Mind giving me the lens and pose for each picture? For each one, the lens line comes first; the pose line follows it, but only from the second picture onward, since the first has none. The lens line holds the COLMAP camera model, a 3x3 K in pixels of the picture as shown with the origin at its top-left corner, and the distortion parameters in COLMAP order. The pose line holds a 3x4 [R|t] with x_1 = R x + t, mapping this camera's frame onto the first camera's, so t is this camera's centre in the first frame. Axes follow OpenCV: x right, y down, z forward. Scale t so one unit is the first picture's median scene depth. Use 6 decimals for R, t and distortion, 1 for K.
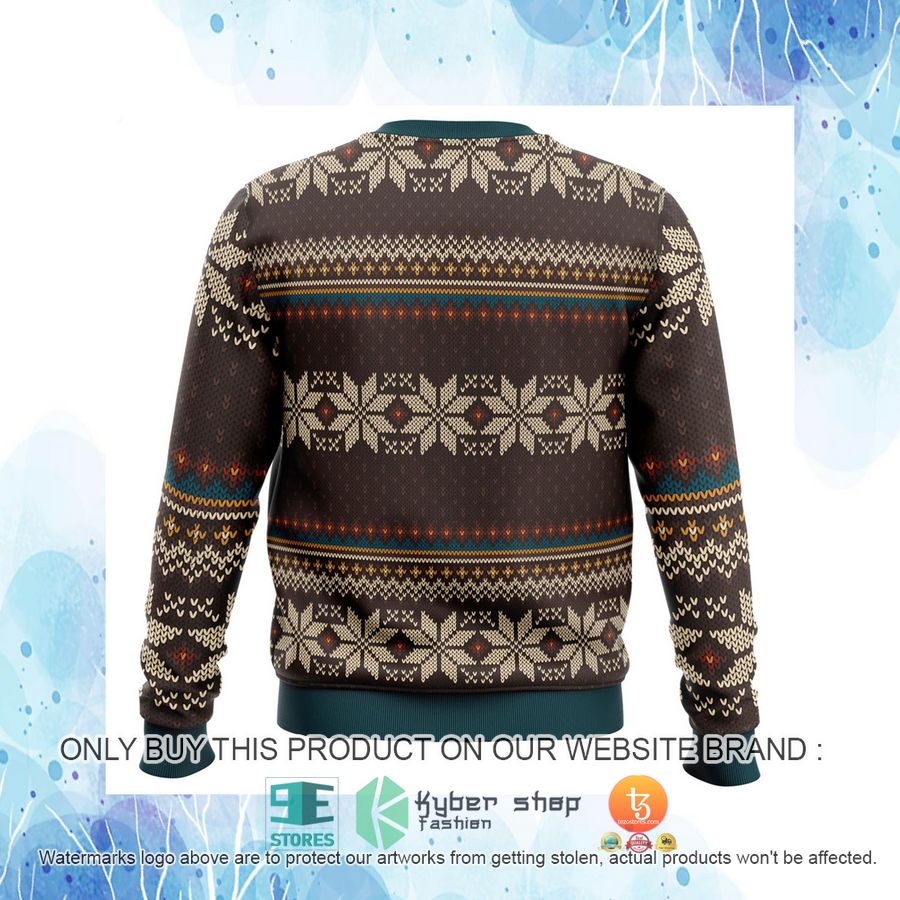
lens RADIAL K [[923.2, 0, 453.8], [0, 923.2, 455.1], [0, 0, 1]] dist [-0.004556, 0.000000]
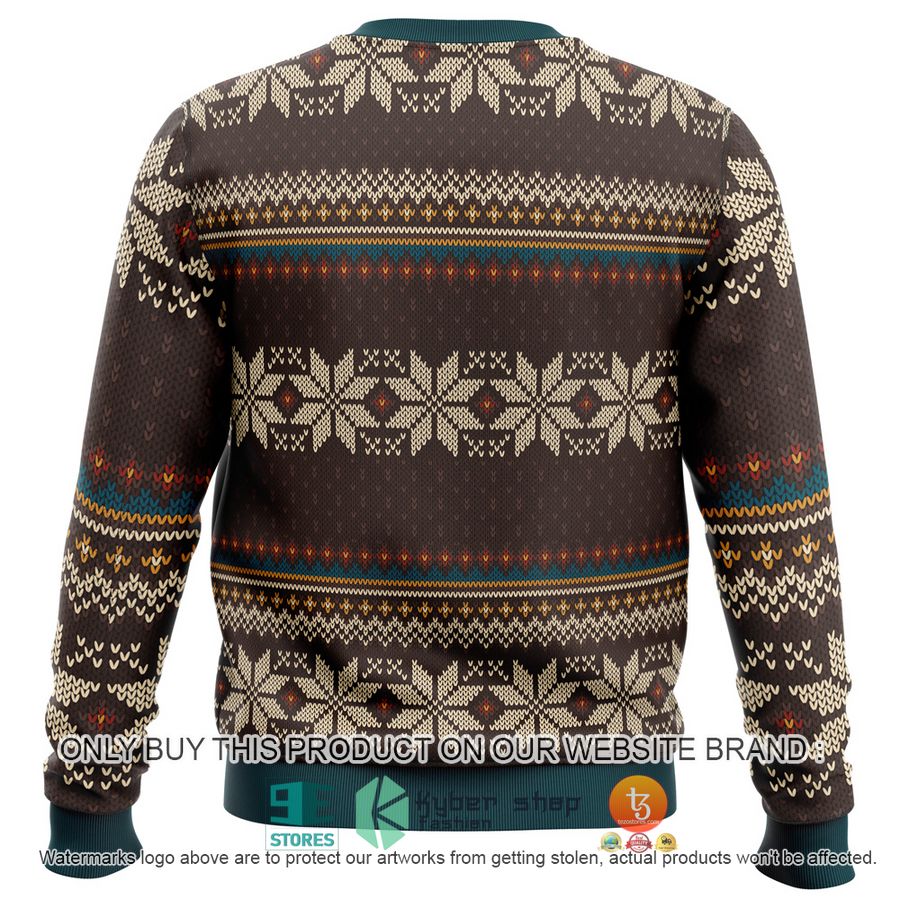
lens RADIAL K [[923.2, 0, 448.3], [0, 923.2, 448.9], [0, 0, 1]] dist [-0.004556, 0.000000]
pose [[0.999982, -0.000030, -0.006010, -0.000739], [-0.000010, 0.999978, -0.006629, -0.001056], [0.006011, 0.006629, 0.999960, 0.235210]]
